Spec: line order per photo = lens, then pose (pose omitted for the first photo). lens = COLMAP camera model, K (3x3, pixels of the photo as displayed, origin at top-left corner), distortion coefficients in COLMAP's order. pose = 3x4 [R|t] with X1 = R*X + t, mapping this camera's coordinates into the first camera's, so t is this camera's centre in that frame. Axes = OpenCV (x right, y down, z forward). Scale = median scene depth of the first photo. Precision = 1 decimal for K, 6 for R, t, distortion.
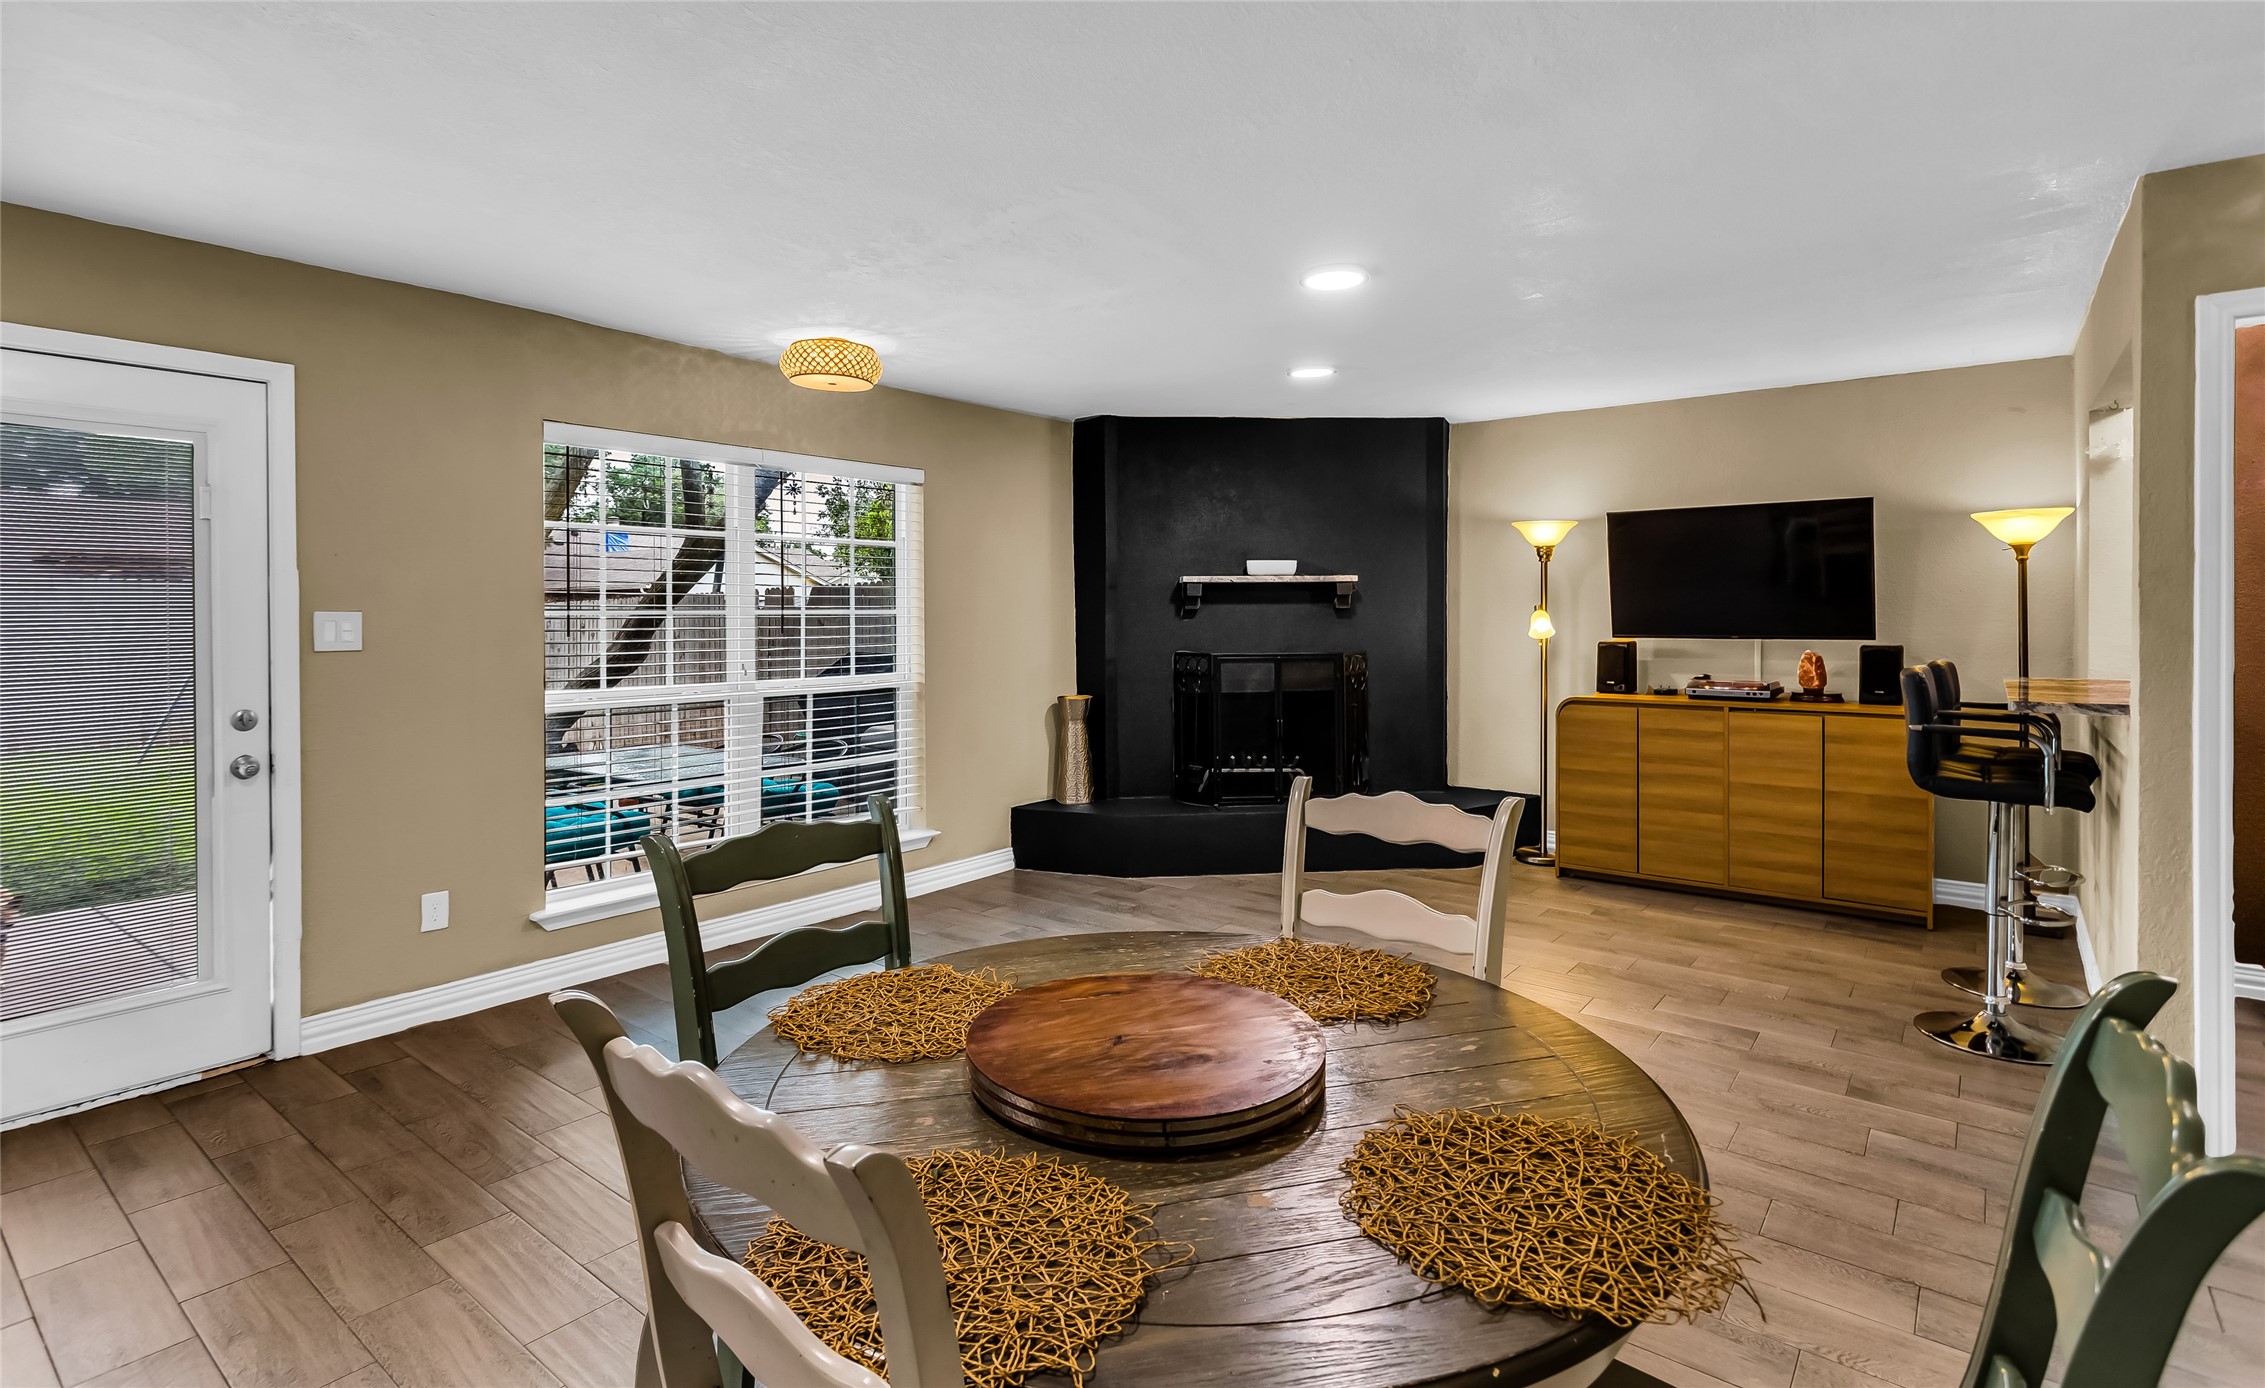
lens RADIAL K [[1092.6, 0, 1115.2], [0, 1092.6, 617.1], [0, 0, 1]] dist [-0.001202, -0.000379]
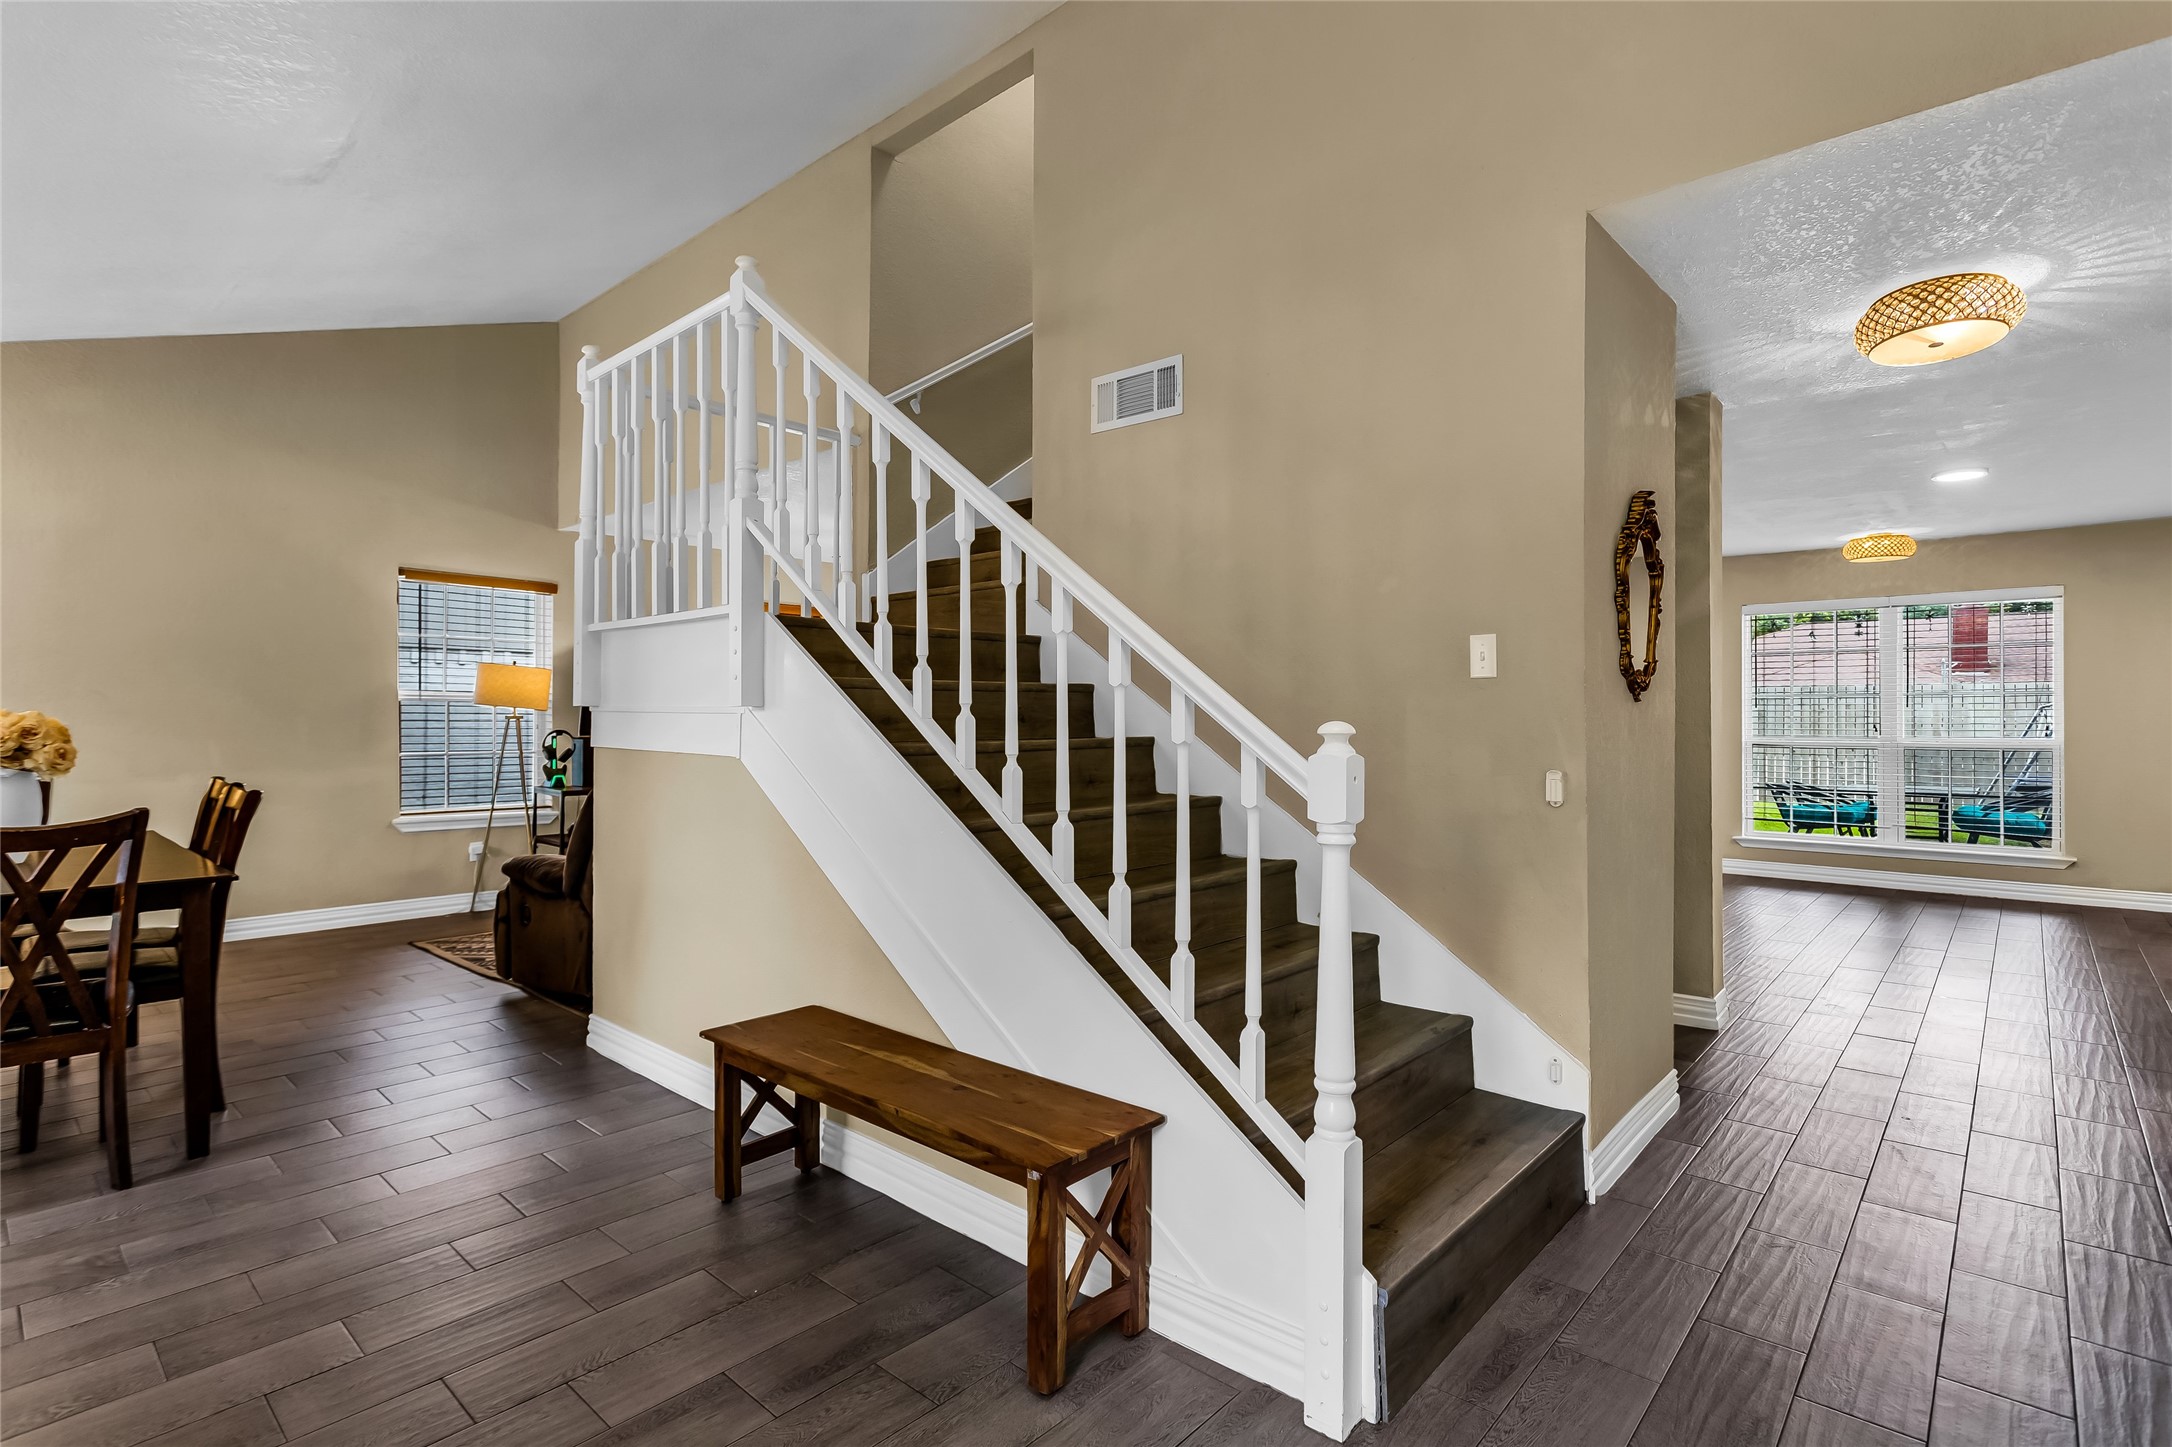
lens RADIAL K [[1046.1, 0, 1075.6], [0, 1046.1, 708.5], [0, 0, 1]] dist [0.000795, 0.001175]
pose [[-0.078110, -0.009993, -0.996895, 1.174606], [-0.004667, 0.999942, -0.009658, 0.033061], [0.996934, 0.003898, -0.078152, -0.097351]]
